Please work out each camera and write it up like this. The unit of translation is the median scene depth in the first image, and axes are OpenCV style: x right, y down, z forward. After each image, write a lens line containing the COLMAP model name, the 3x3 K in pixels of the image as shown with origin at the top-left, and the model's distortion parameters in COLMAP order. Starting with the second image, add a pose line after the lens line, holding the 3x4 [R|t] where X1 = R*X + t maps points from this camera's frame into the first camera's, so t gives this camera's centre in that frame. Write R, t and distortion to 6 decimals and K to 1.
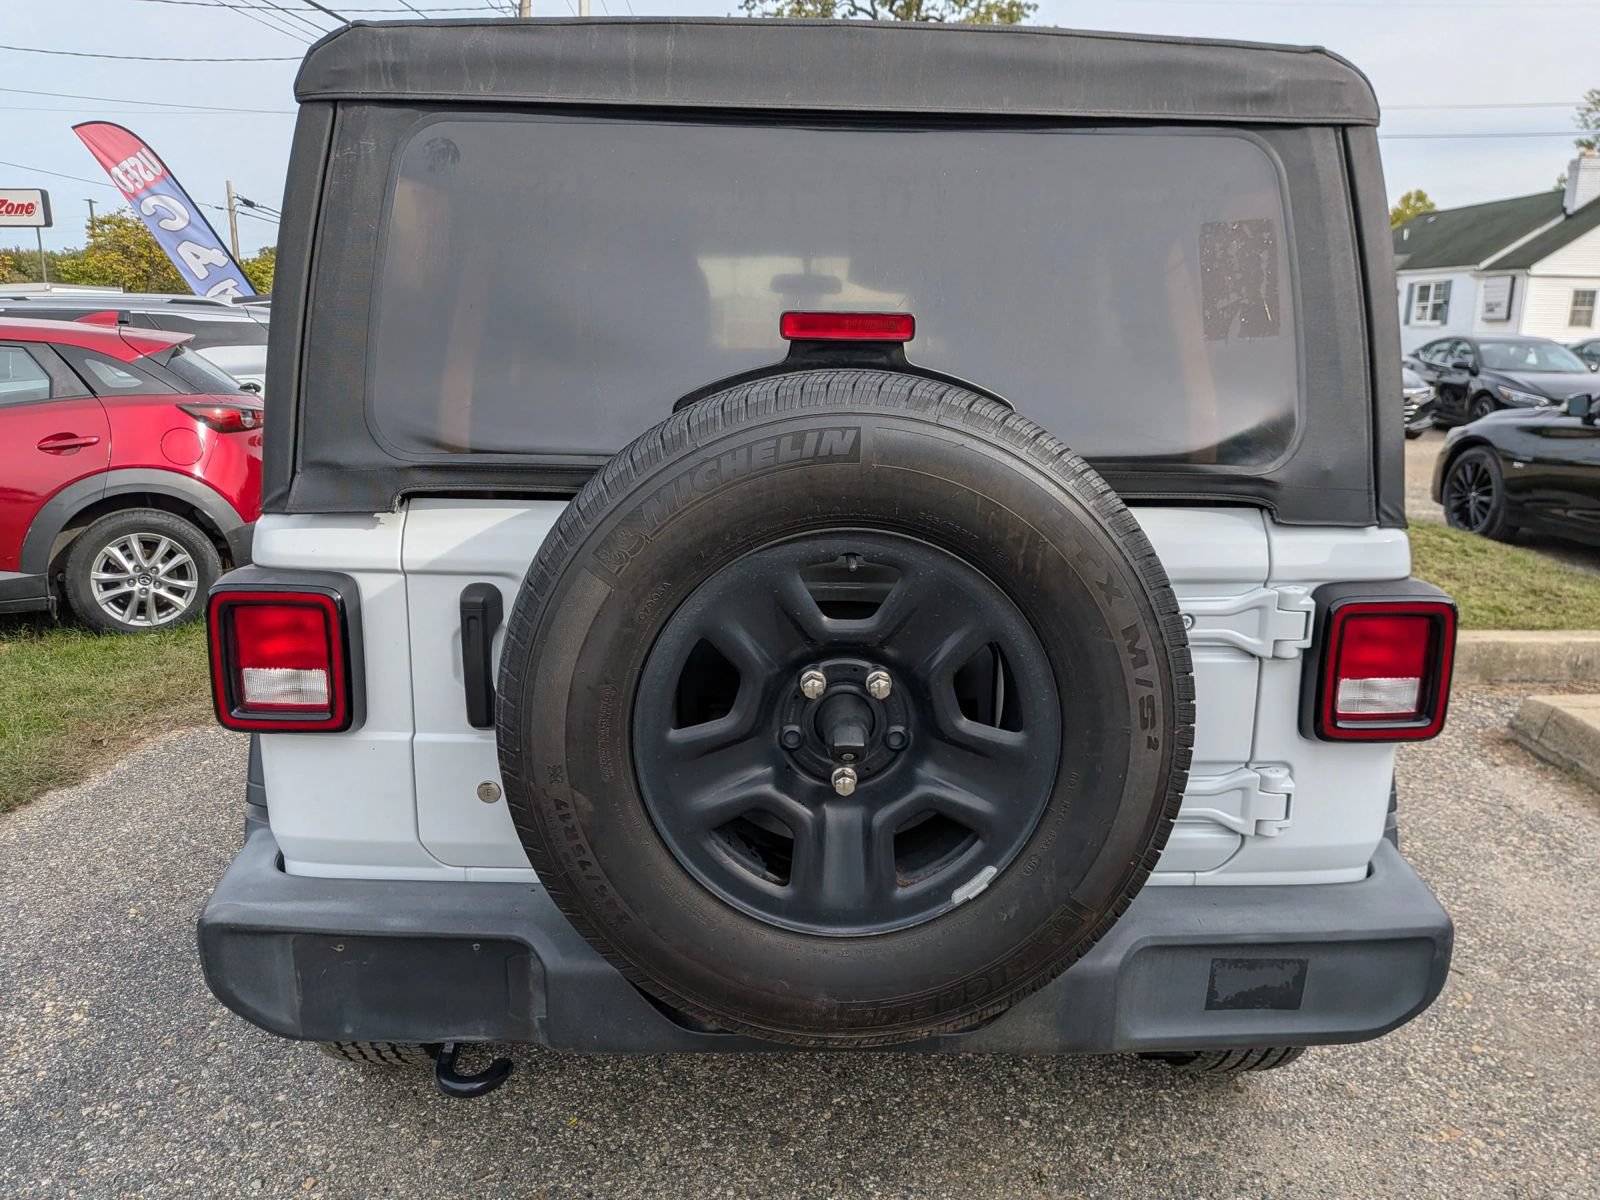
lens RADIAL K [[1181.9, 0, 801.0], [0, 1181.9, 602.9], [0, 0, 1]] dist [-0.009701, -0.006278]
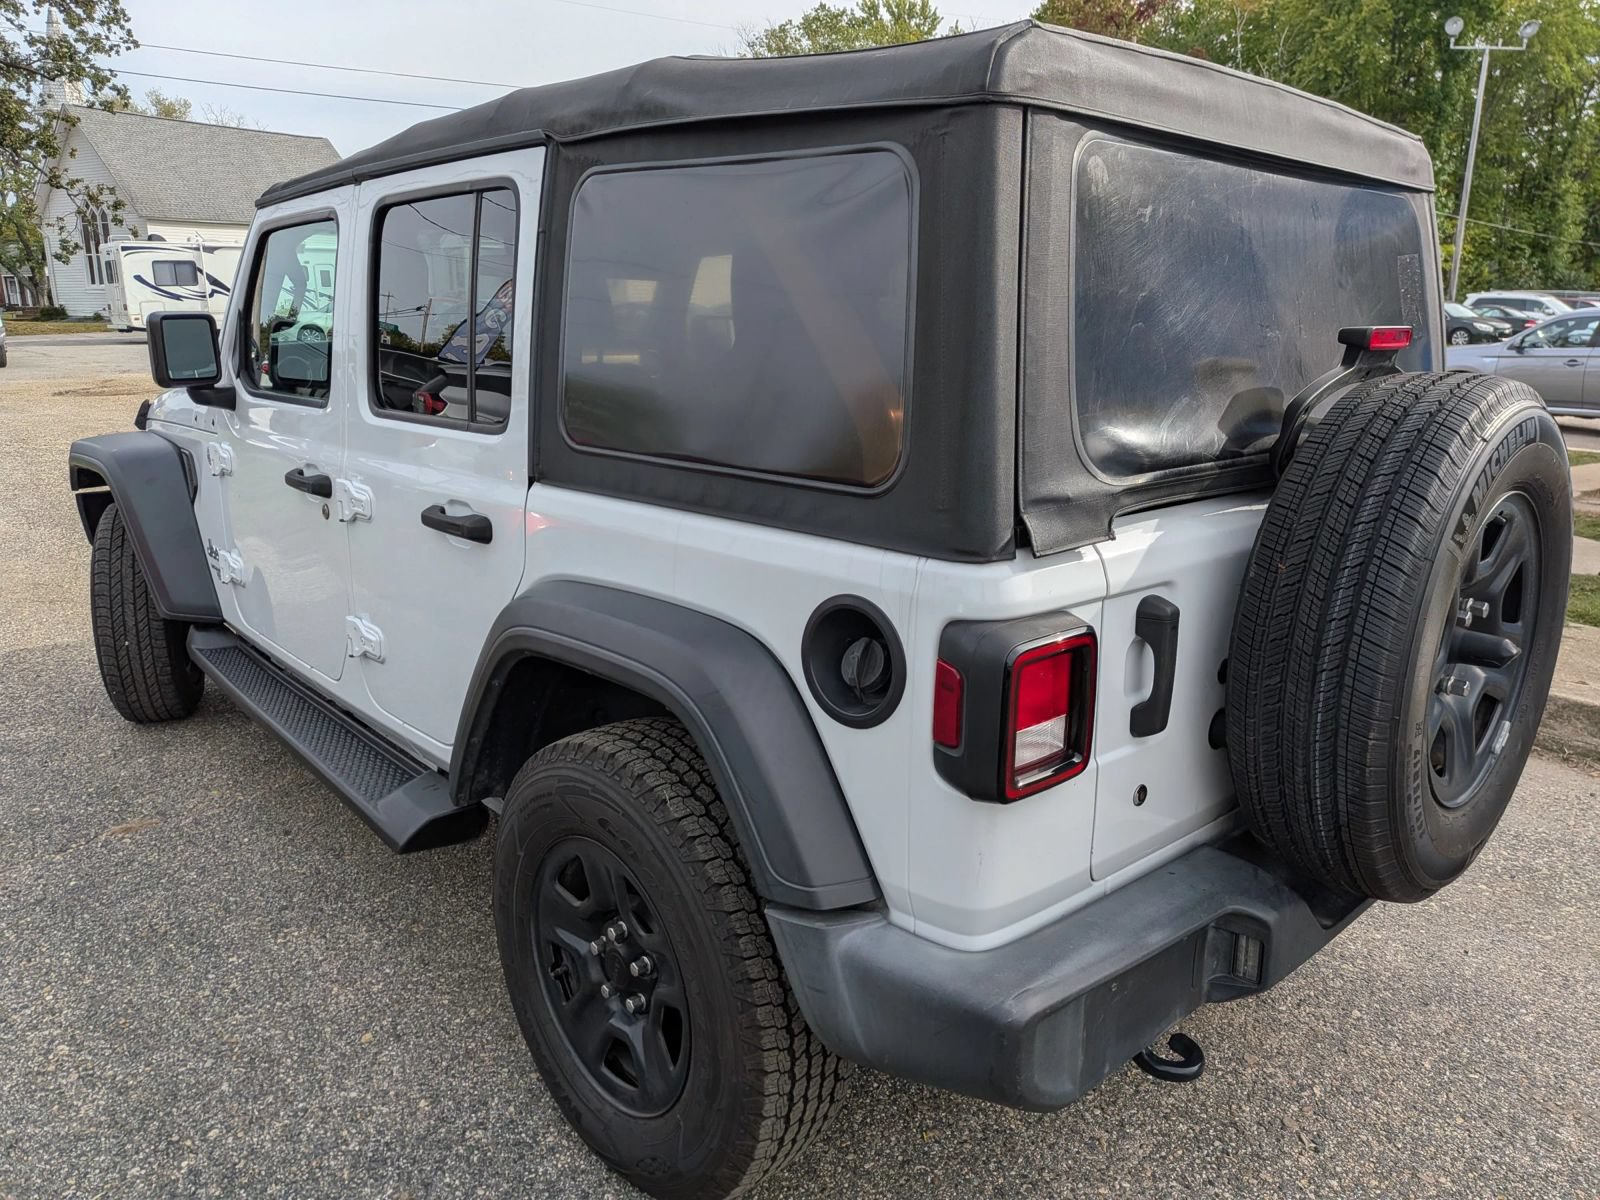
lens RADIAL K [[1148.8, 0, 803.1], [0, 1148.8, 604.5], [0, 0, 1]] dist [0.002600, -0.002082]
pose [[0.732667, -0.178025, 0.656892, -1.146365], [0.153279, 0.983549, 0.095592, -0.151722], [-0.663103, 0.030651, 0.747901, 0.442693]]
